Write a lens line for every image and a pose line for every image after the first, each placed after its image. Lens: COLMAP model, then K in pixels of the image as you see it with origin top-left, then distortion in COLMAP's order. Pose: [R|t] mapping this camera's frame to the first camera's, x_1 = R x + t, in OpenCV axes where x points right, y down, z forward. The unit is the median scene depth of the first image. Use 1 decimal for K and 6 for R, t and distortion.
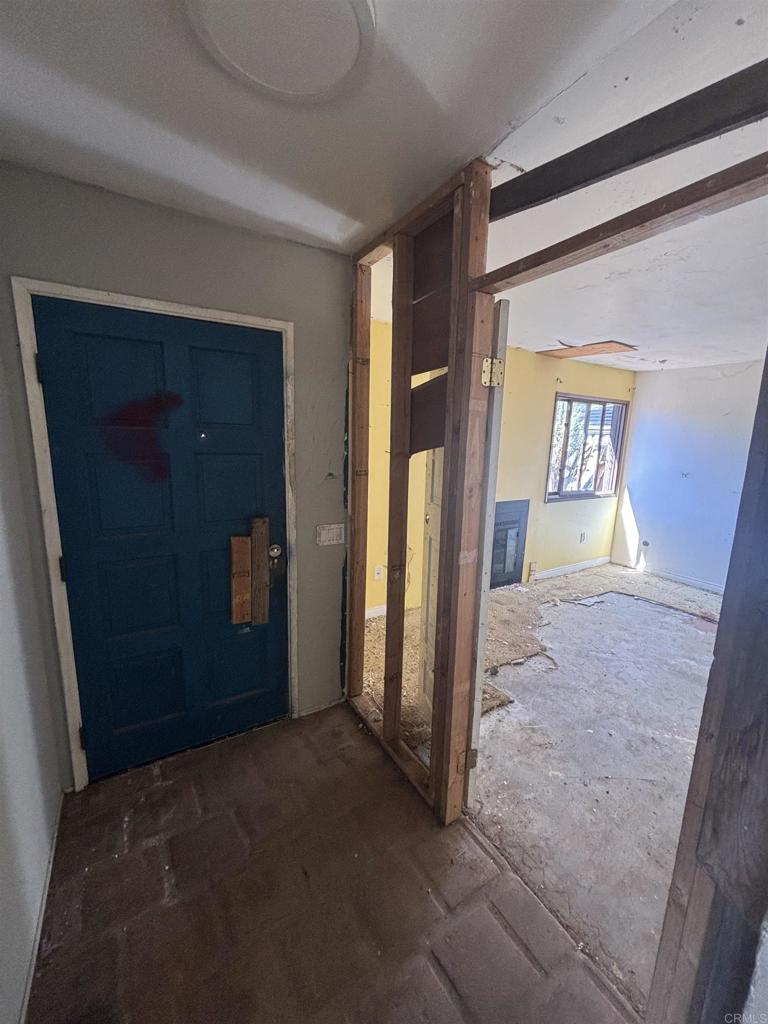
lens RADIAL K [[414.9, 0, 386.1], [0, 414.9, 515.8], [0, 0, 1]] dist [-0.002778, 0.001627]
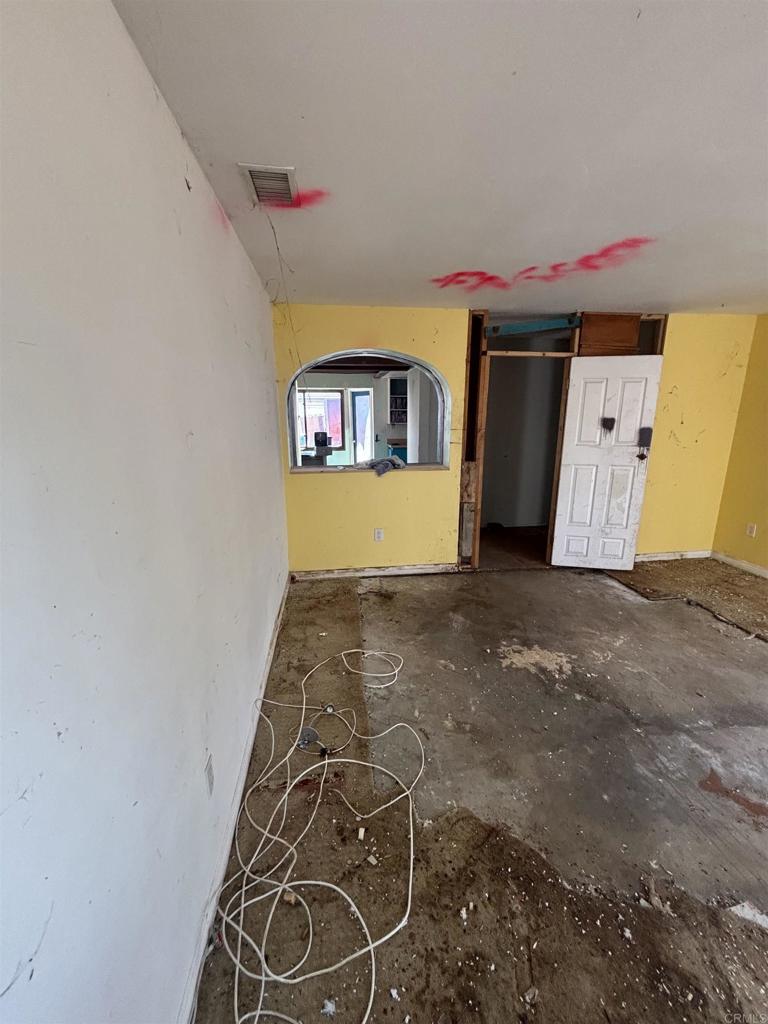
lens RADIAL K [[414.9, 0, 384.1], [0, 414.9, 511.9], [0, 0, 1]] dist [-0.002778, 0.001627]
pose [[-0.411380, 0.189486, -0.891550, 1.142721], [-0.183158, 0.941013, 0.284511, -0.036722], [0.892872, 0.280337, -0.352408, 0.381249]]
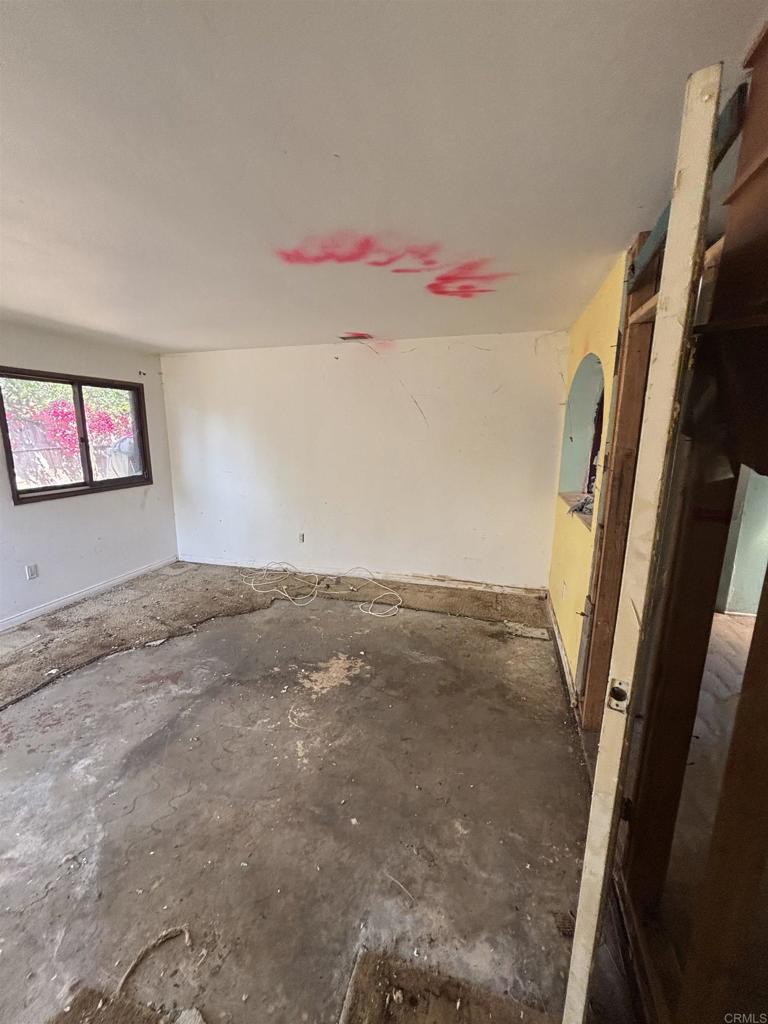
lens RADIAL K [[414.9, 0, 386.5], [0, 414.9, 514.8], [0, 0, 1]] dist [-0.002778, 0.001627]
pose [[-0.677920, -0.181338, 0.712419, 0.012652], [0.114958, 0.931026, 0.346374, -0.136744], [-0.726091, 0.316712, -0.610315, 0.694406]]
